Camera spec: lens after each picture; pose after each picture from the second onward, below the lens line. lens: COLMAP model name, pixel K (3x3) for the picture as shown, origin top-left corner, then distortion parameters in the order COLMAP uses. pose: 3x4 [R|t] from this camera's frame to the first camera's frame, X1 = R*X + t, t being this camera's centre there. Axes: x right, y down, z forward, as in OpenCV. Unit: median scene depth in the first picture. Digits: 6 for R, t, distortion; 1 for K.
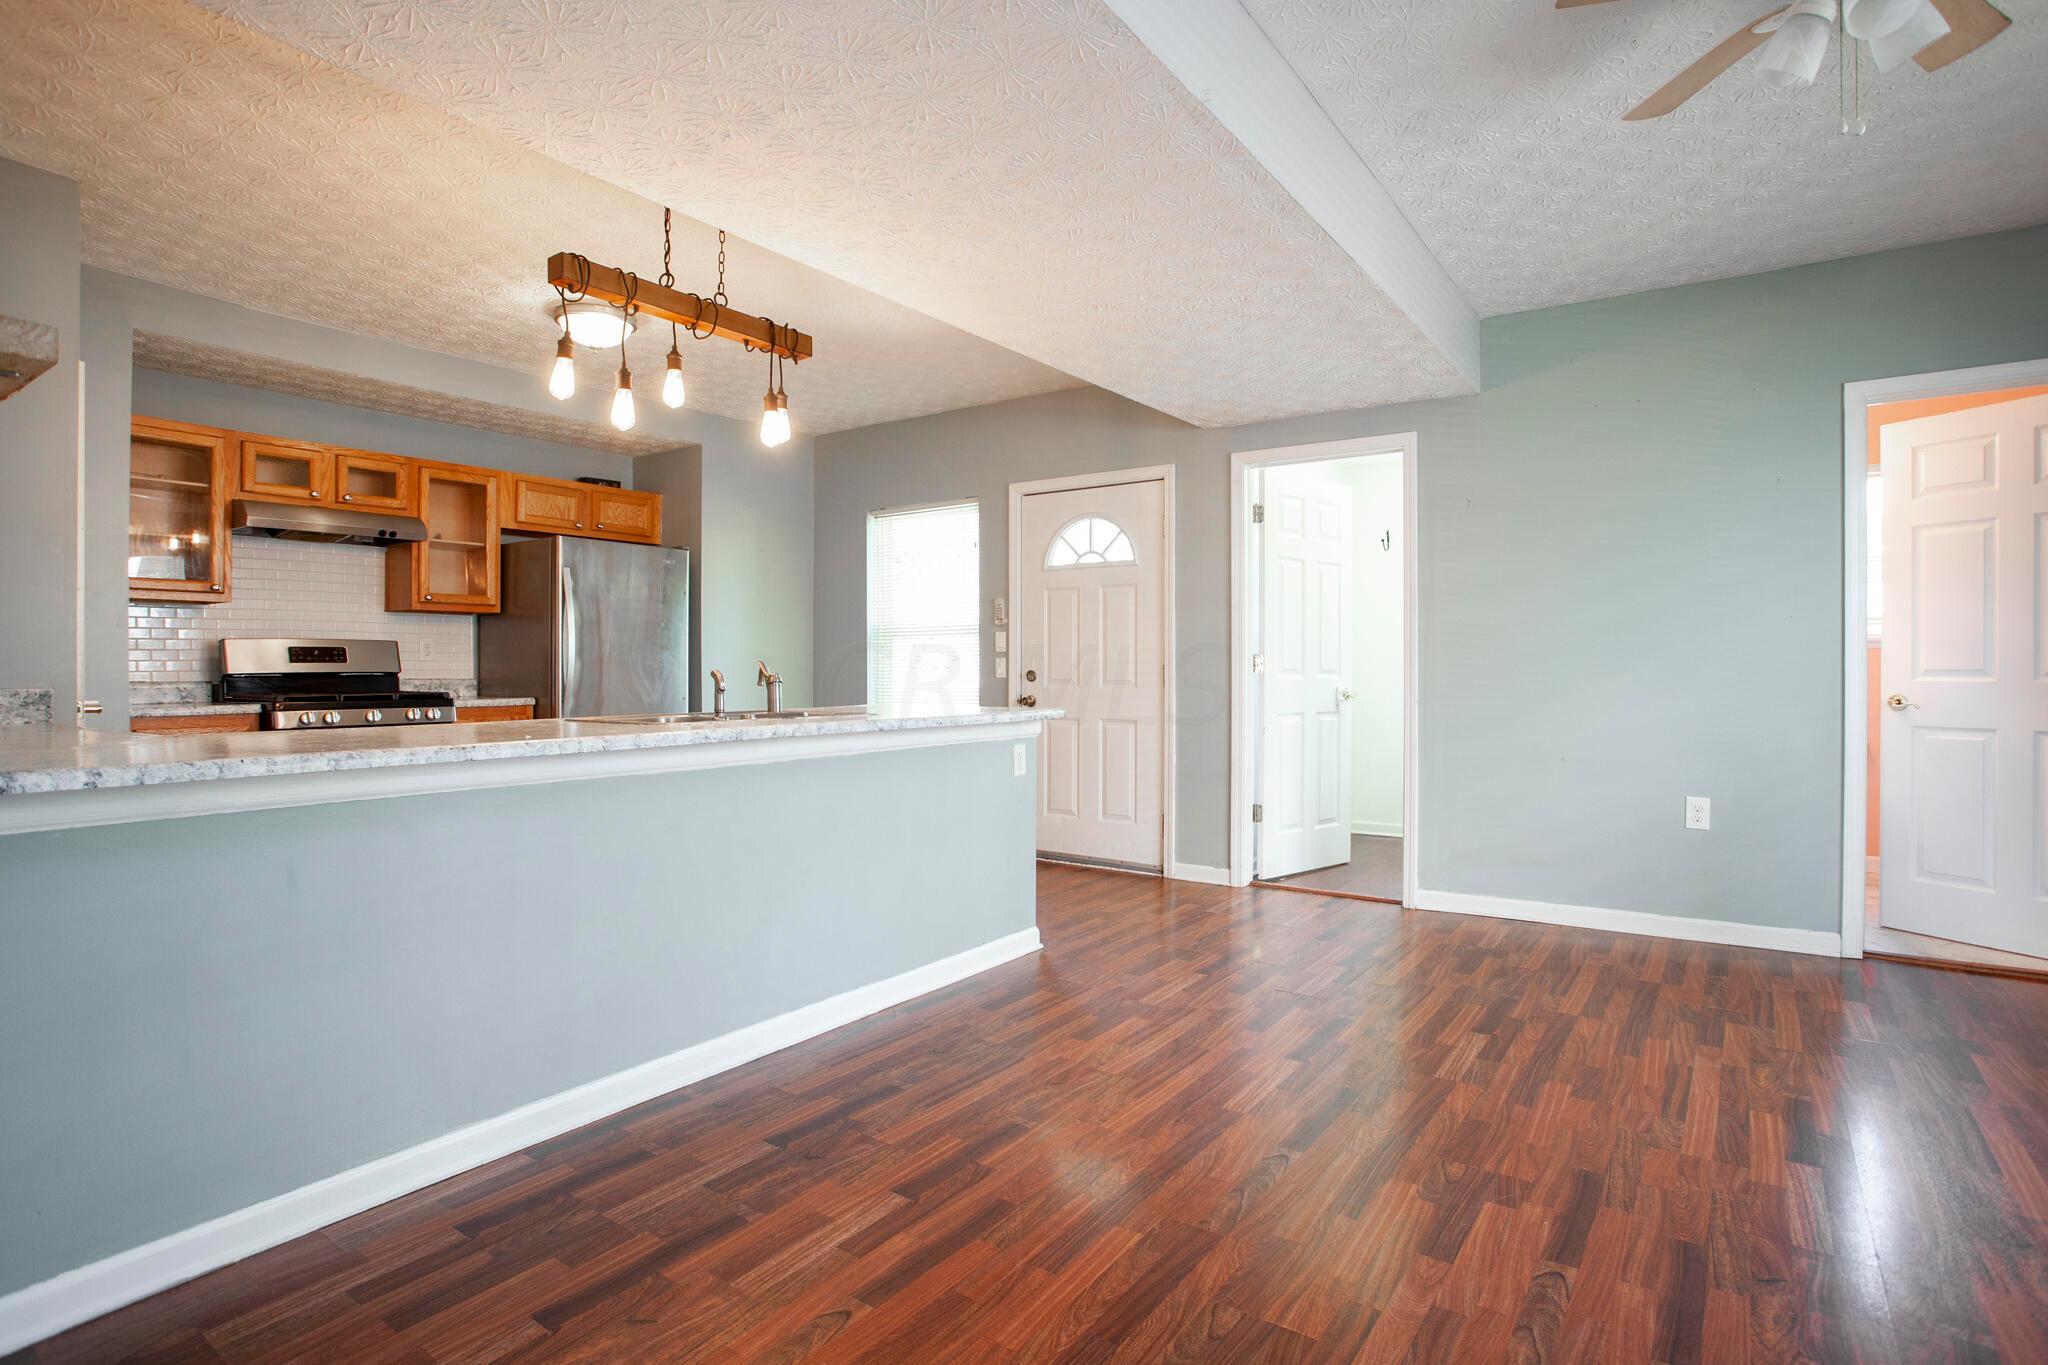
lens RADIAL K [[1043.3, 0, 1024.0], [0, 1043.3, 682.5], [0, 0, 1]] dist [-0.064550, 0.033026]
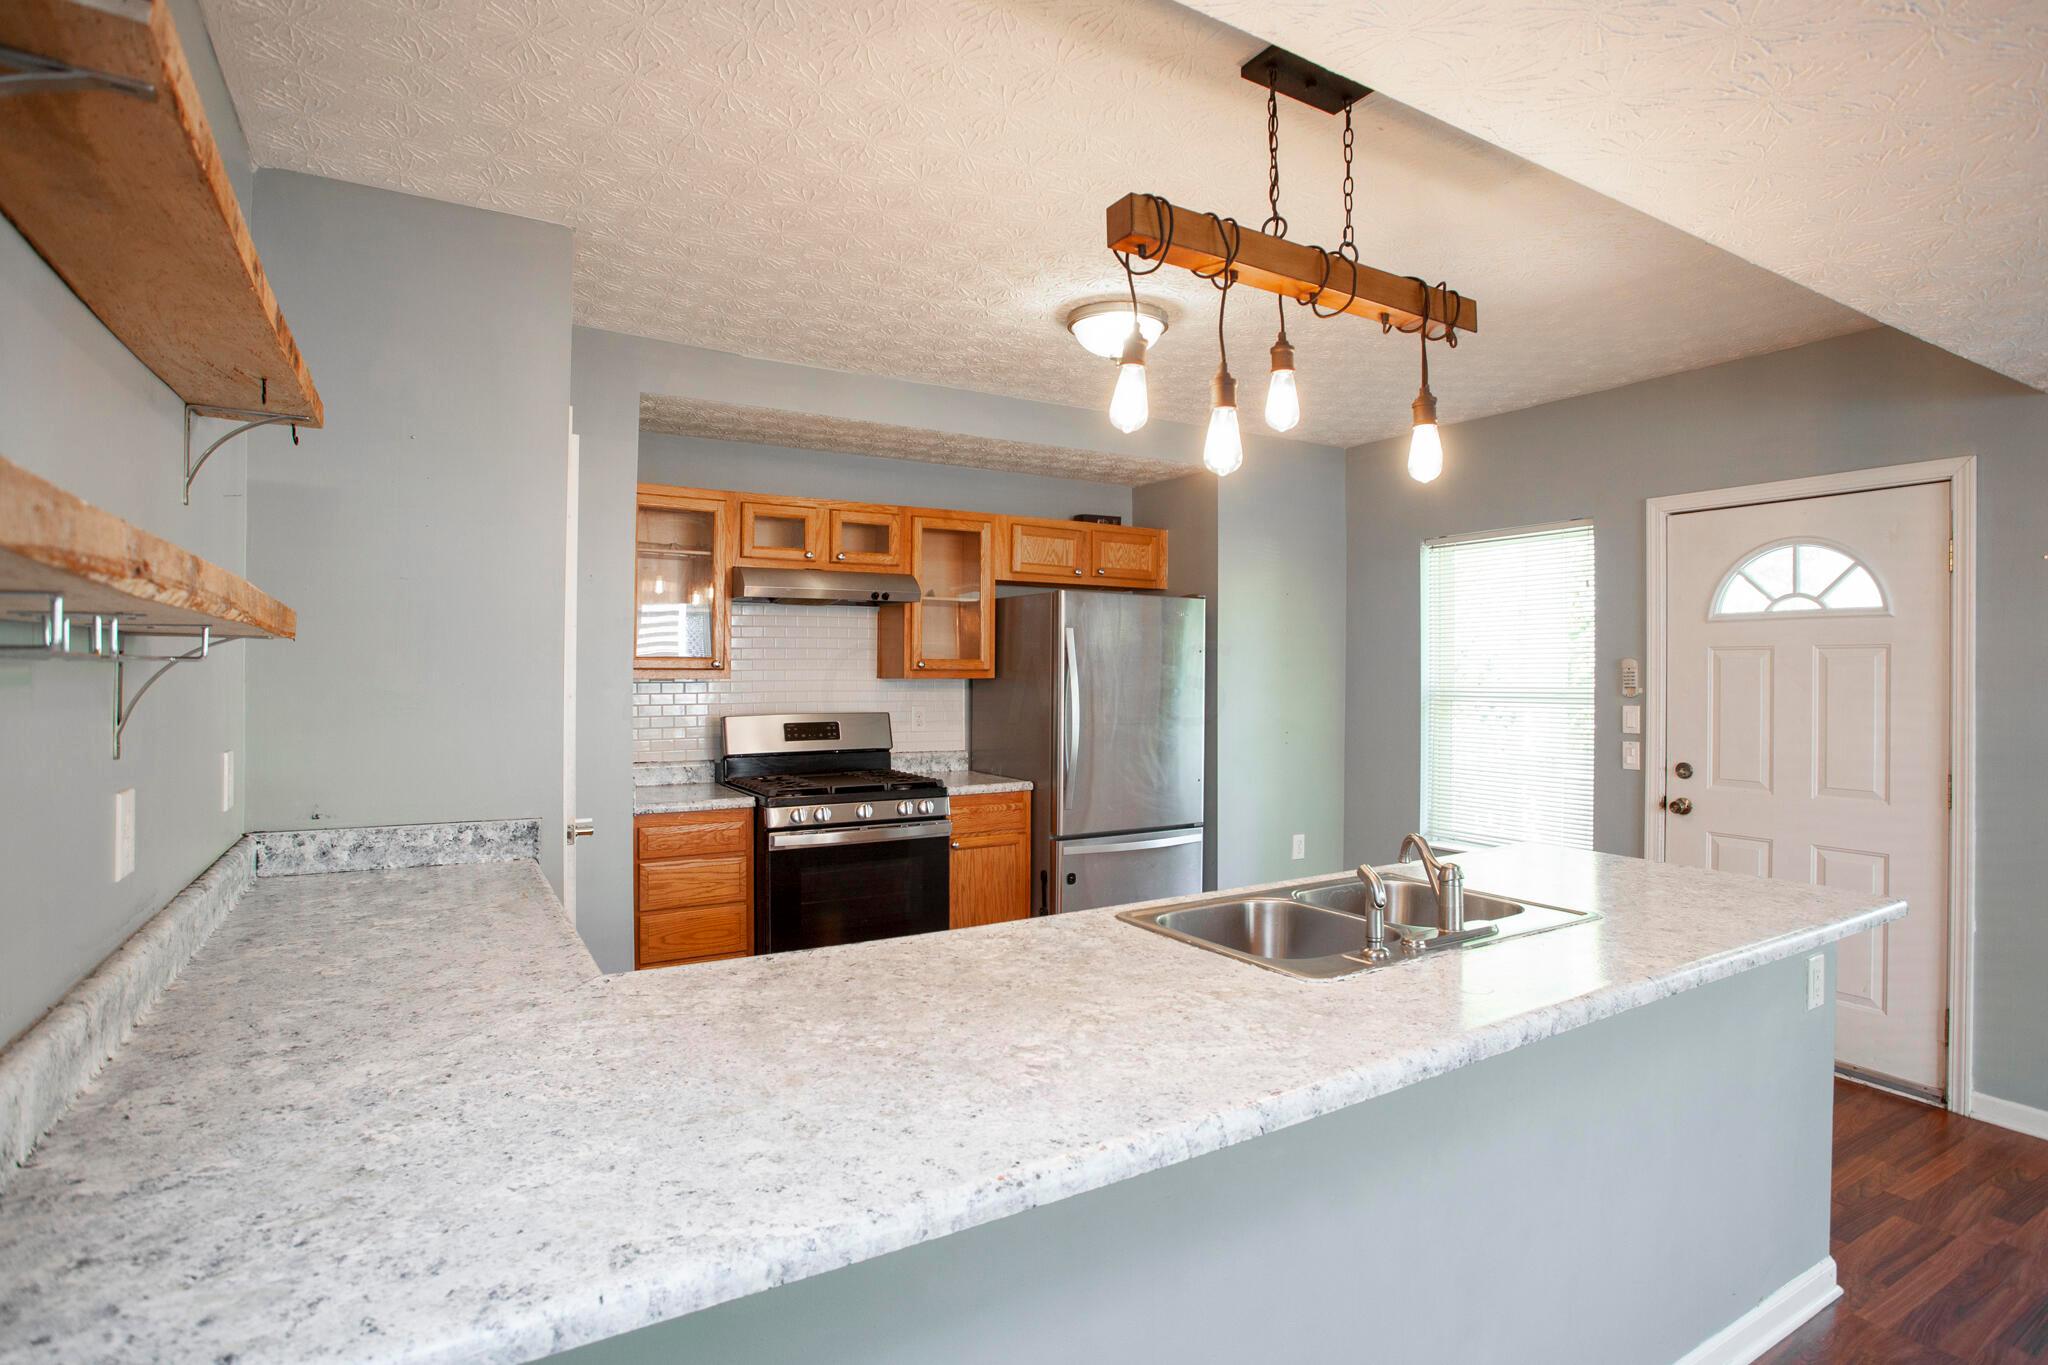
lens RADIAL K [[1002.1, 0, 1027.6], [0, 1002.1, 679.4], [0, 0, 1]] dist [-0.076188, 0.029849]
pose [[0.916902, 0.009870, -0.398991, -0.162380], [-0.008673, 0.999951, 0.004805, -0.079288], [0.399019, -0.000945, 0.916942, 0.260843]]
